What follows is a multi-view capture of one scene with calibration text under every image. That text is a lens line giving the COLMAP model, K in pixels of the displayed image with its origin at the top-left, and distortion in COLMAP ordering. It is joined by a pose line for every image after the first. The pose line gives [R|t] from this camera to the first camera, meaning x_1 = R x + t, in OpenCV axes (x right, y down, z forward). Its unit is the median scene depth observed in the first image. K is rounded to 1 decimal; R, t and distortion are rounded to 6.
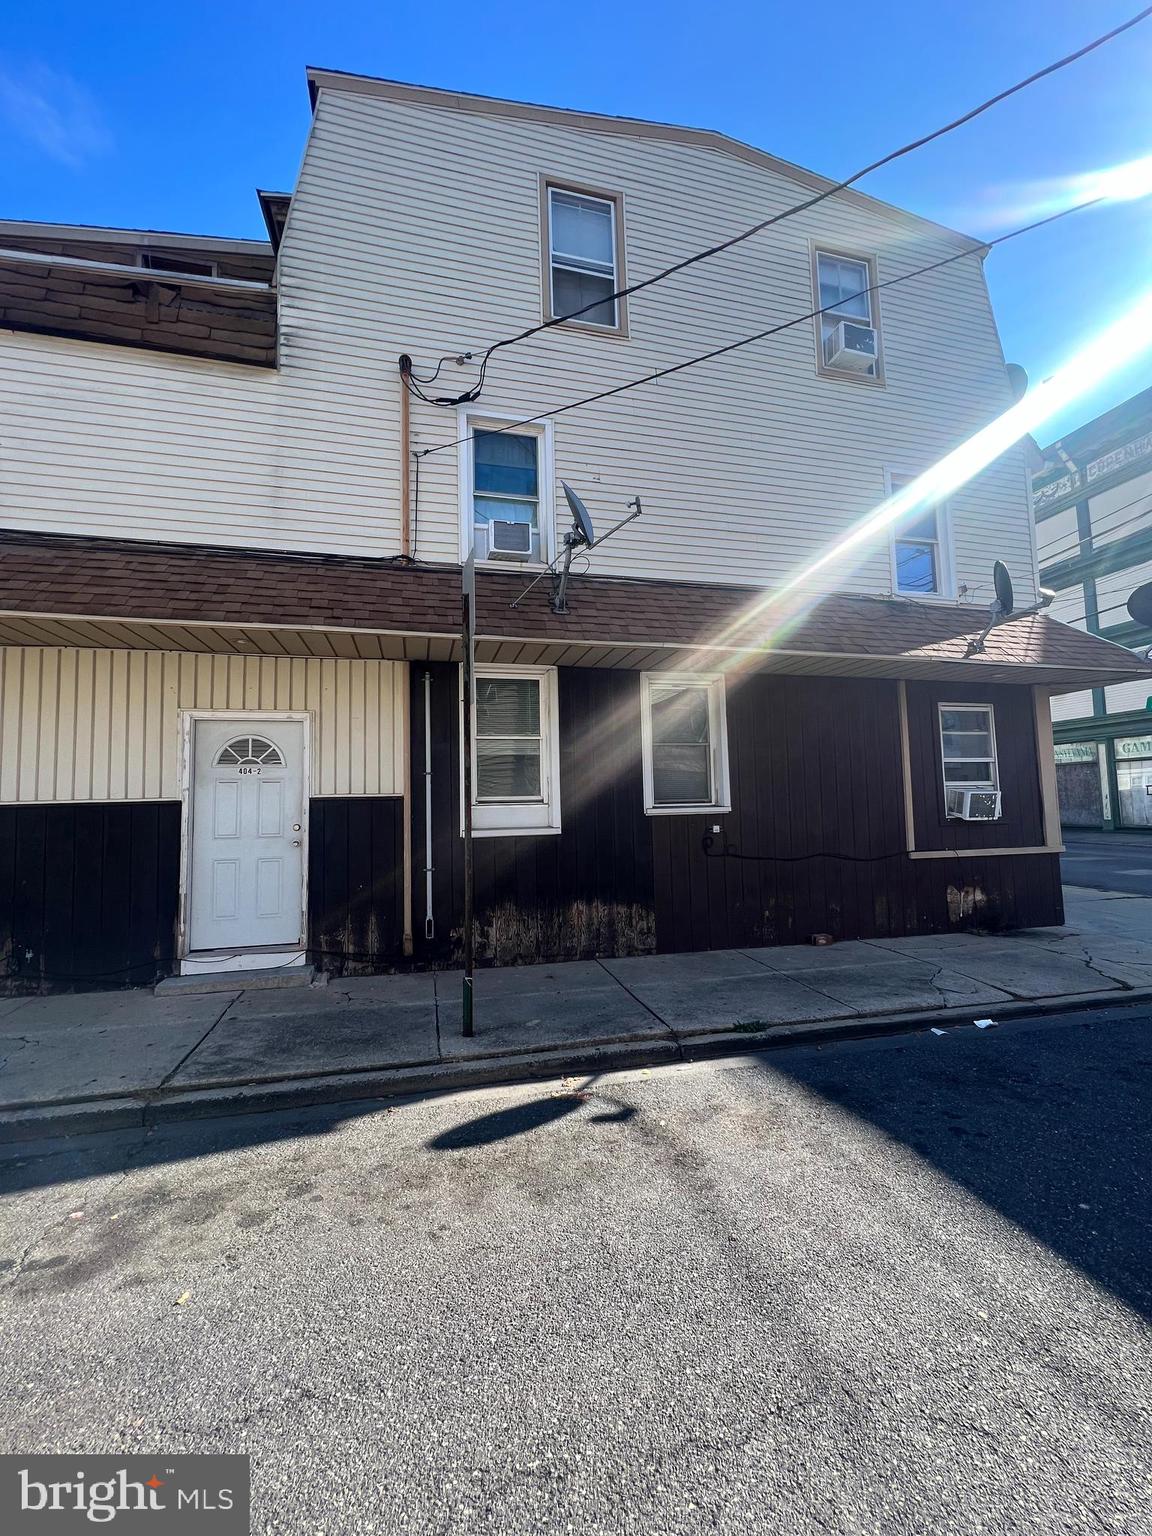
lens RADIAL K [[615.2, 0, 579.3], [0, 615.2, 764.7], [0, 0, 1]] dist [-0.004604, -0.000119]
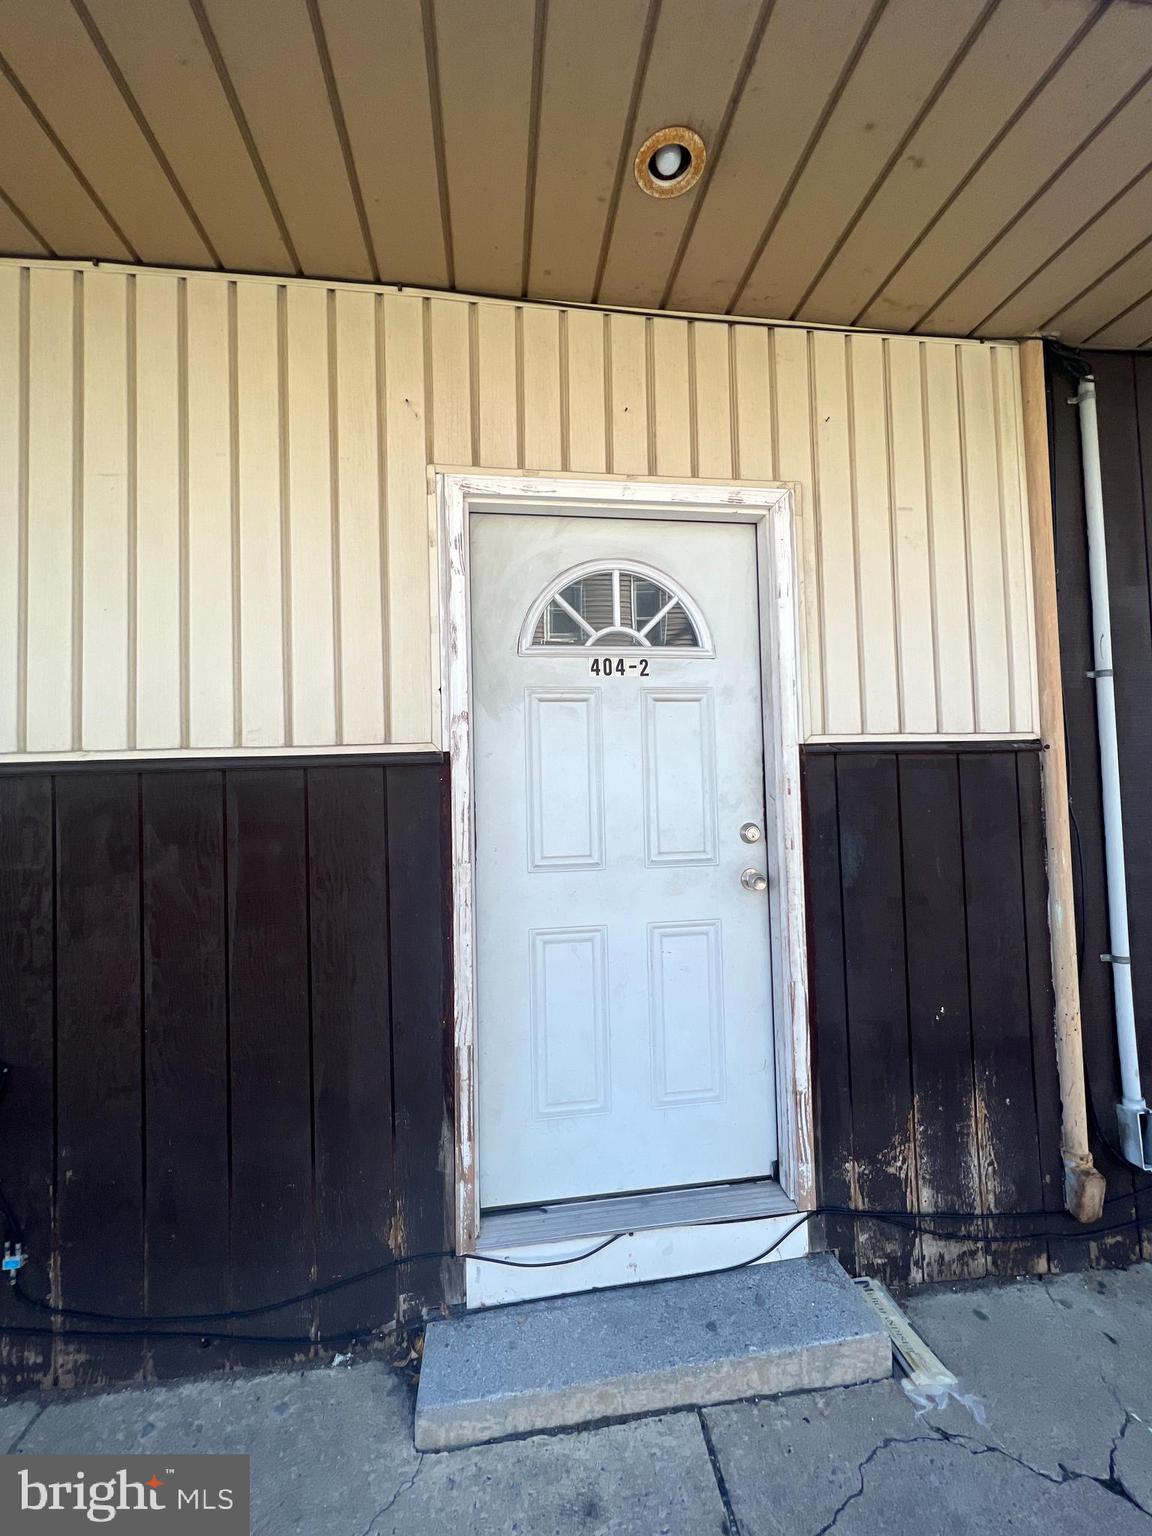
lens RADIAL K [[615.2, 0, 576.7], [0, 615.2, 767.2], [0, 0, 1]] dist [-0.004604, -0.000119]
pose [[0.992537, -0.006092, -0.121795, -0.522495], [0.010598, 0.999282, 0.036382, 0.053110], [0.121486, -0.037401, 0.991888, 0.665694]]
